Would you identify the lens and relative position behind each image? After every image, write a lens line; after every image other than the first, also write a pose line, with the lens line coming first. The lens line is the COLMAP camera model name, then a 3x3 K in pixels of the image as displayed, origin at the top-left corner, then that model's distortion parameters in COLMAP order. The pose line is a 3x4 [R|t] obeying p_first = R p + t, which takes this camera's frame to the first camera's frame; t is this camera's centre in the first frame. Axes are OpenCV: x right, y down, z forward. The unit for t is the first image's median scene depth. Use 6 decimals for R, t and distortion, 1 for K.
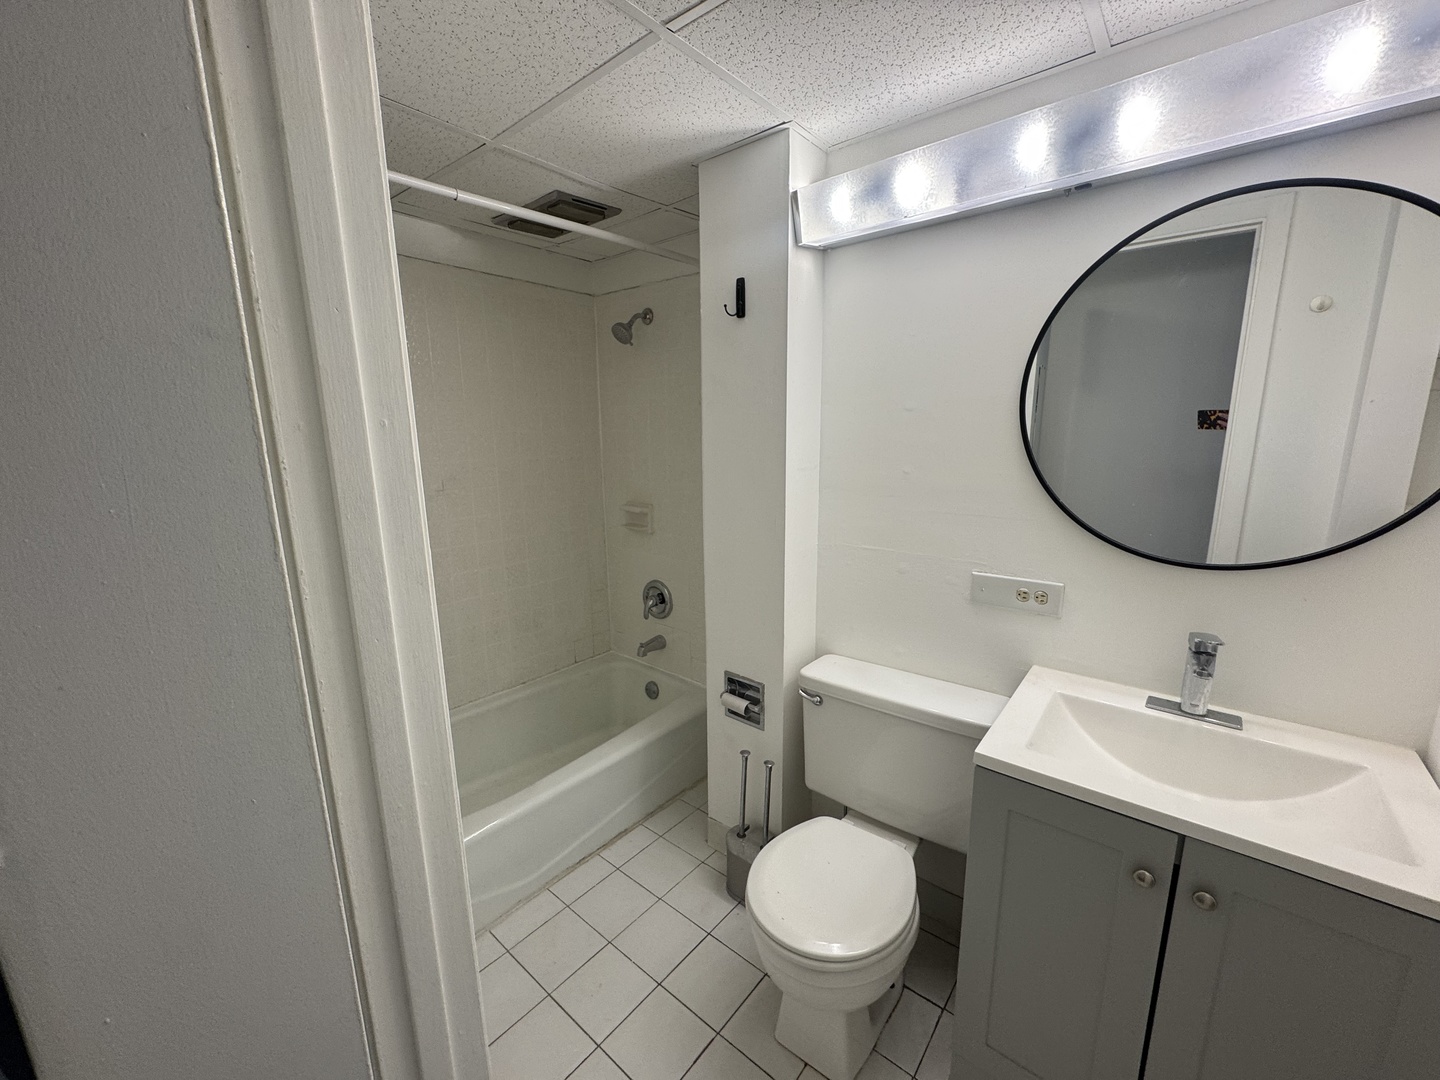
lens RADIAL K [[574.2, 0, 719.0], [0, 574.2, 539.1], [0, 0, 1]] dist [-0.007364, -0.000065]
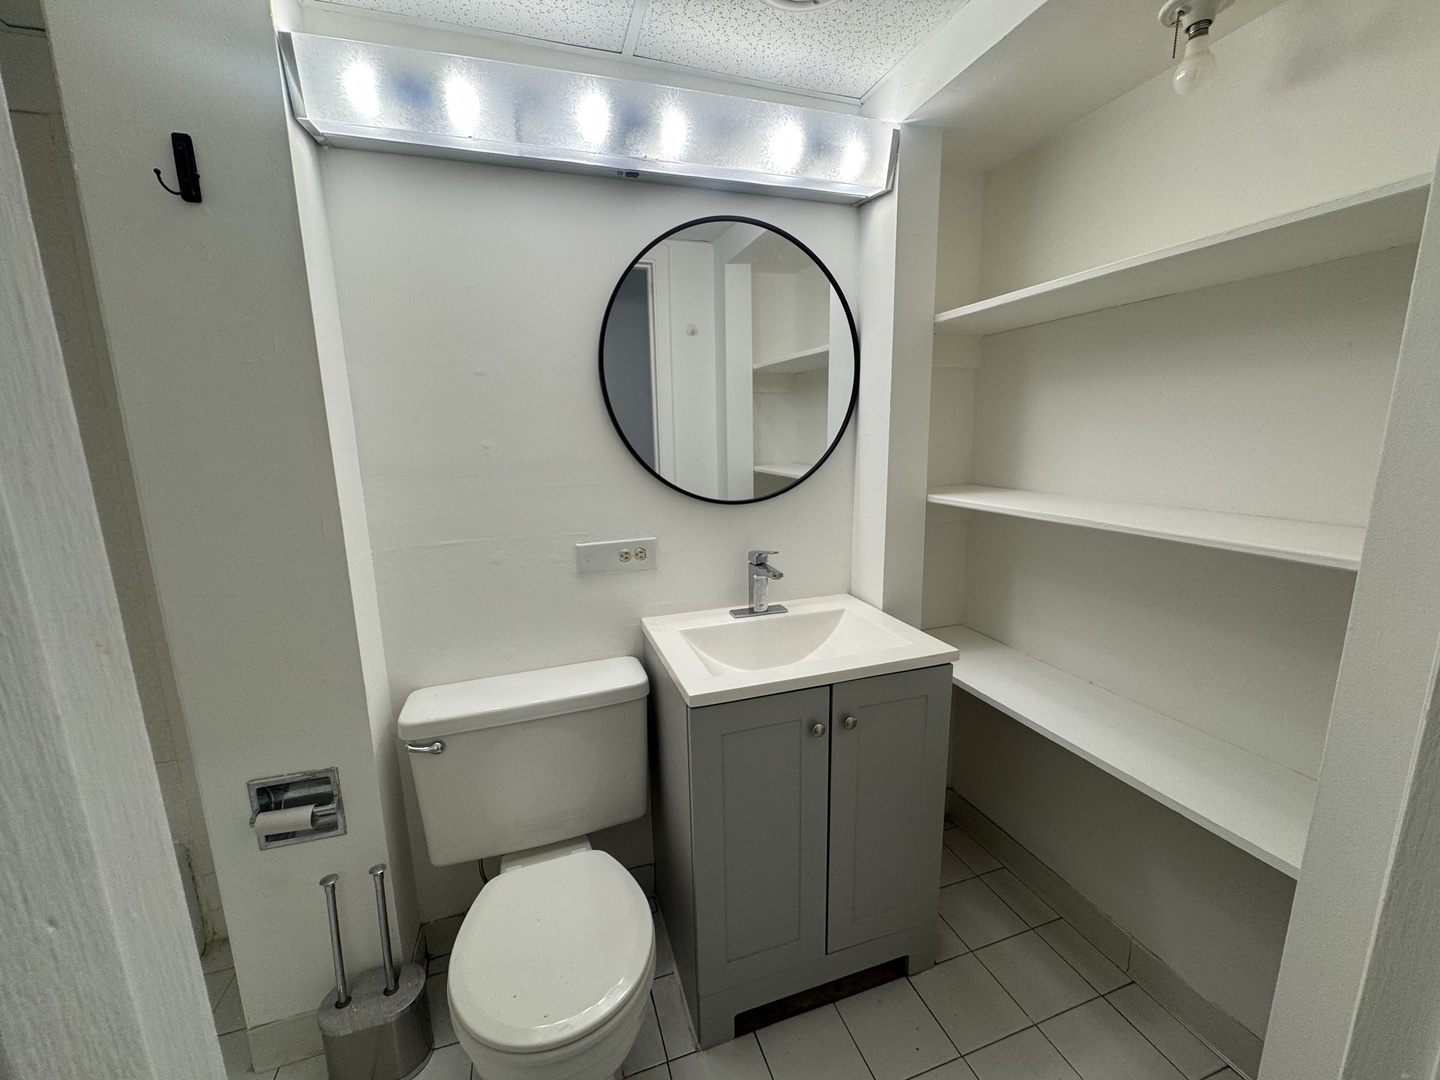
lens RADIAL K [[574.2, 0, 719.4], [0, 574.2, 540.4], [0, 0, 1]] dist [-0.007364, -0.000065]
pose [[0.526862, -0.153803, 0.835919, -0.250189], [0.176125, 0.981900, 0.069655, 0.026444], [-0.831503, 0.110527, 0.544414, 0.270584]]
